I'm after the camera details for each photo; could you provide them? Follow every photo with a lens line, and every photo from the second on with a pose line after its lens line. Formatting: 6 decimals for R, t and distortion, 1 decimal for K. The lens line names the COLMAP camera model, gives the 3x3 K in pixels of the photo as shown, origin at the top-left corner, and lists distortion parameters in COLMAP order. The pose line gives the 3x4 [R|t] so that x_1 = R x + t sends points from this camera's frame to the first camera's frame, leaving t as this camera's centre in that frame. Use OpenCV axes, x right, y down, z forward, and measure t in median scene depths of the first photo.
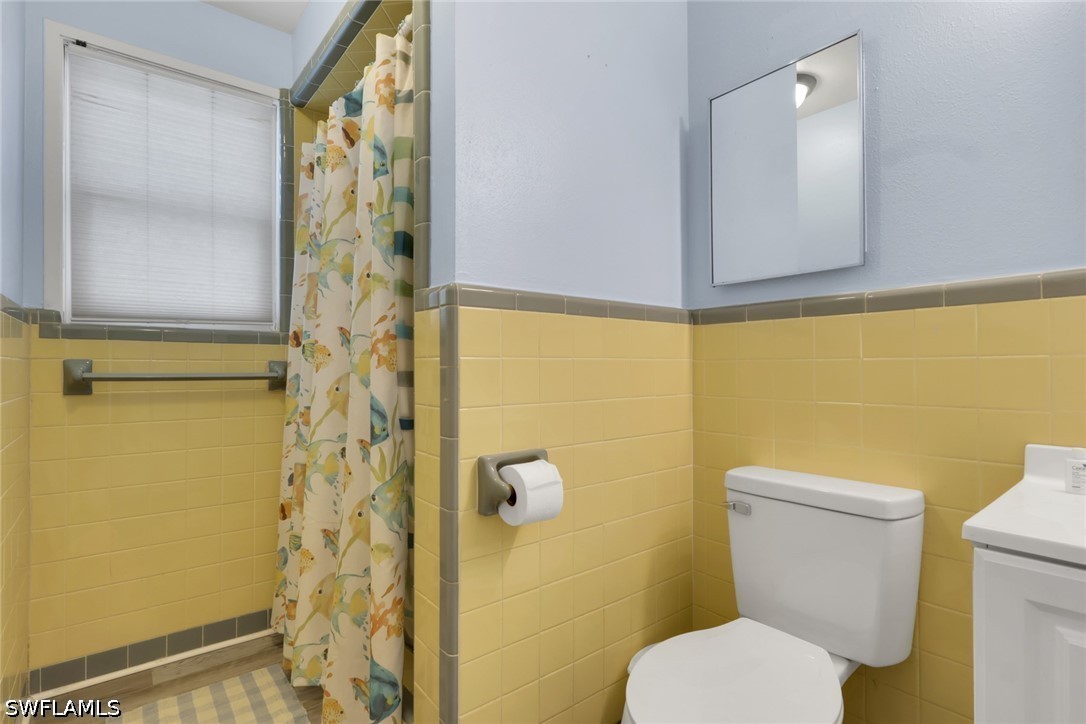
lens RADIAL K [[513.0, 0, 543.0], [0, 513.0, 362.0], [0, 0, 1]] dist [-0.004127, -0.000256]
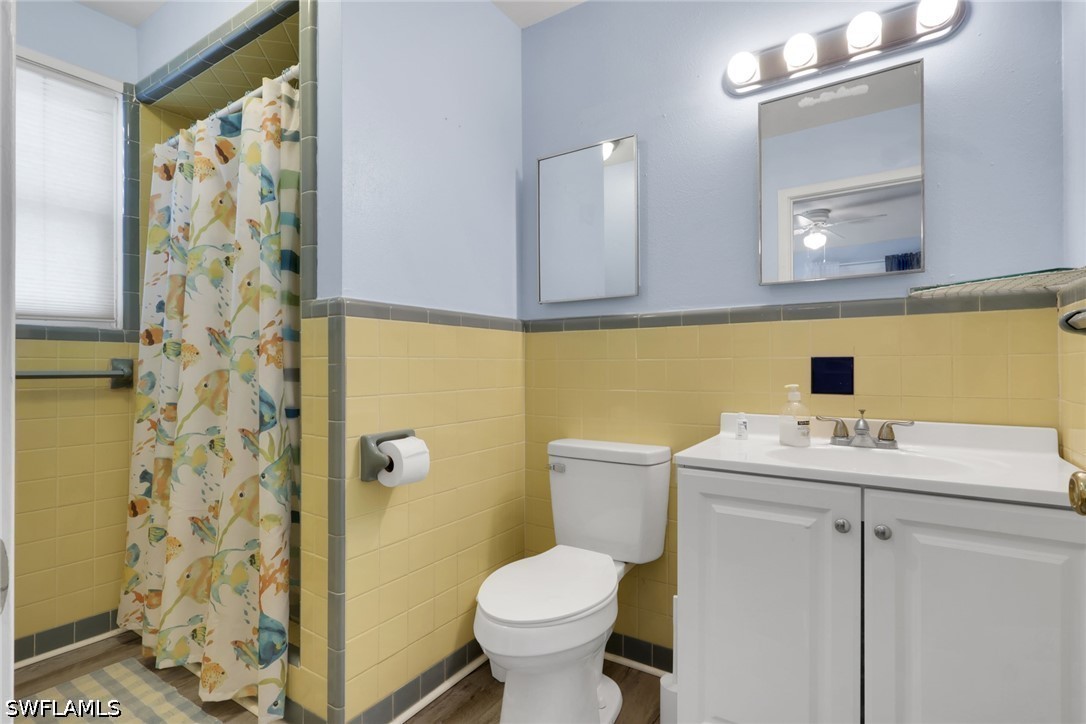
lens RADIAL K [[513.0, 0, 543.0], [0, 513.0, 362.0], [0, 0, 1]] dist [-0.004127, -0.000256]
pose [[0.950508, 0.001856, 0.310694, -0.083427], [-0.002655, 0.999994, 0.002151, -0.000694], [-0.310689, -0.002869, 0.950507, -0.305166]]
